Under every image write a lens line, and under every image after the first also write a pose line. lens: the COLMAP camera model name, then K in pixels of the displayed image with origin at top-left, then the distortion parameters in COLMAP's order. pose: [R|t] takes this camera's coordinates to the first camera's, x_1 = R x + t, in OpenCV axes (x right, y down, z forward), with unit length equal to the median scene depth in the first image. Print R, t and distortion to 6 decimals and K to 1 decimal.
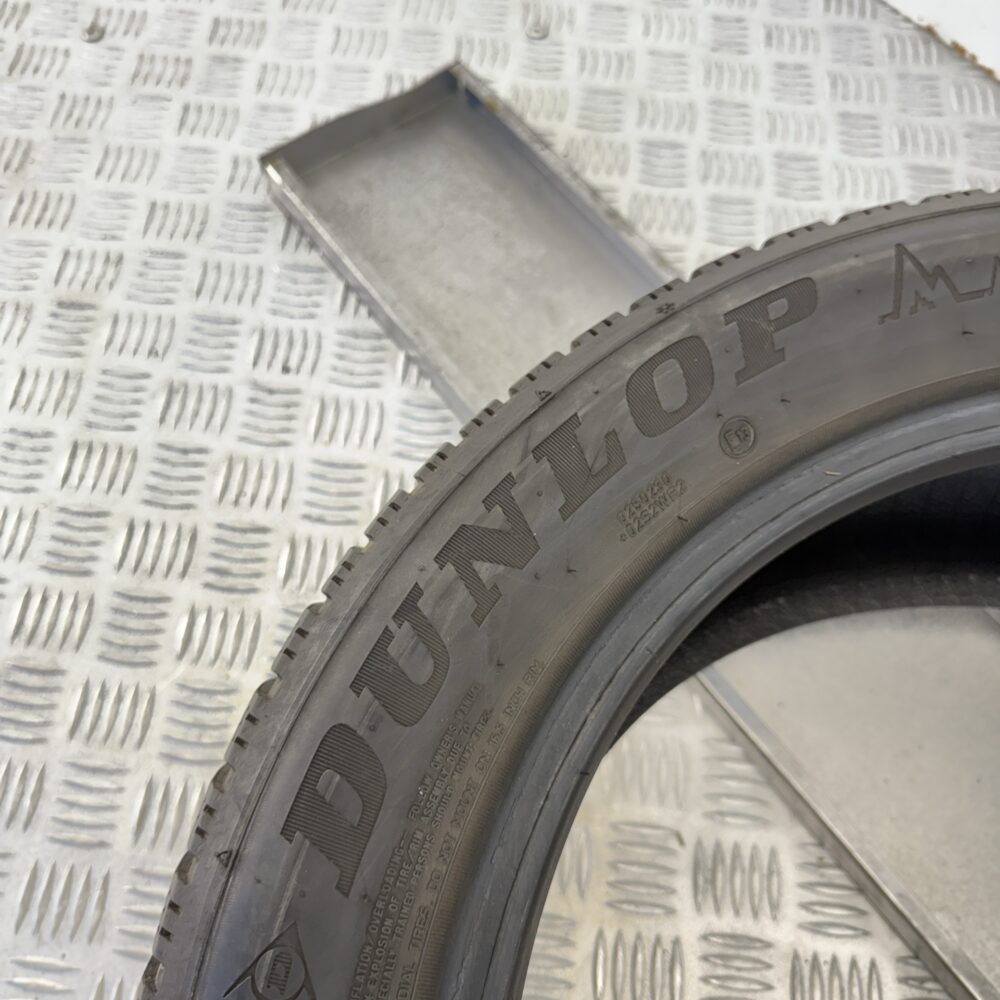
lens RADIAL K [[954.2, 0, 500.0], [0, 954.2, 500.0], [0, 0, 1]] dist [0.132333, -0.313685]
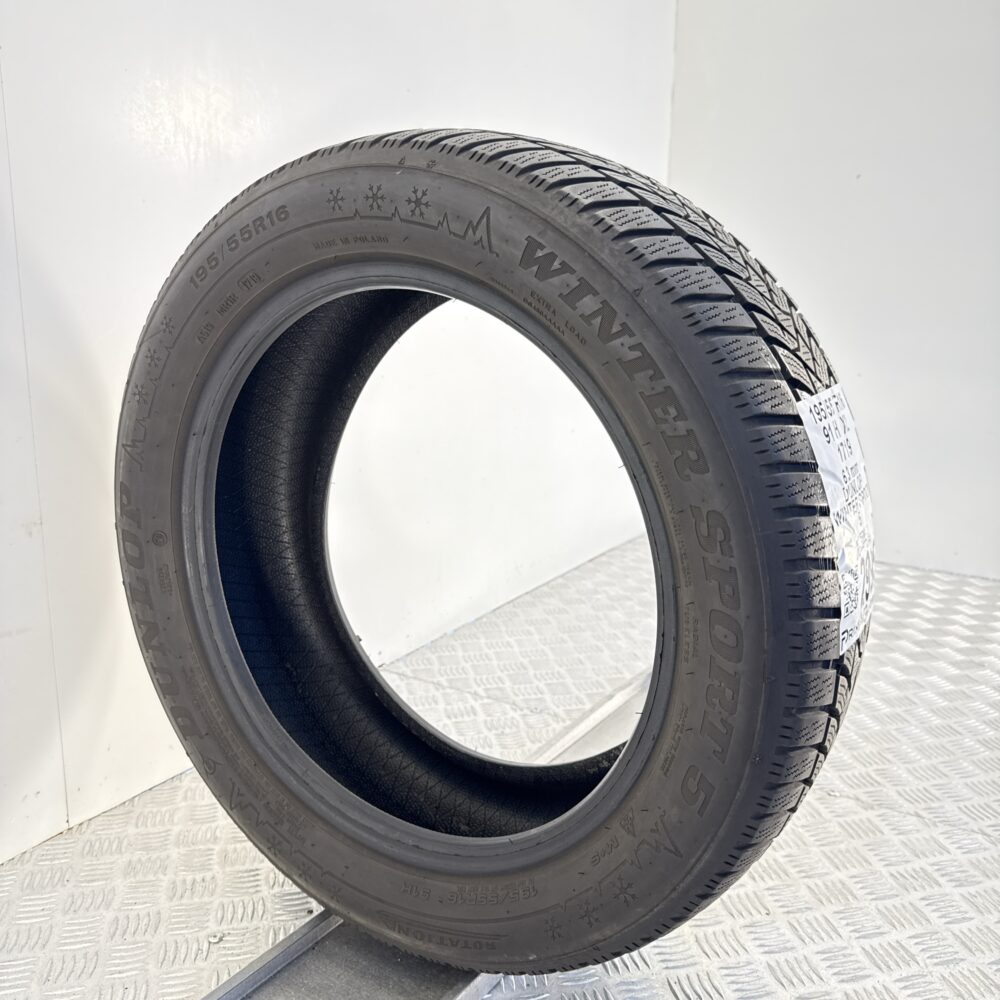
lens RADIAL K [[930.9, 0, 499.9], [0, 930.9, 485.4], [0, 0, 1]] dist [0.185410, -0.443357]
pose [[0.471908, -0.785502, -0.400362, 1.918064], [0.860444, 0.509327, 0.014920, 0.658364], [0.192195, -0.351530, 0.916236, -1.238117]]
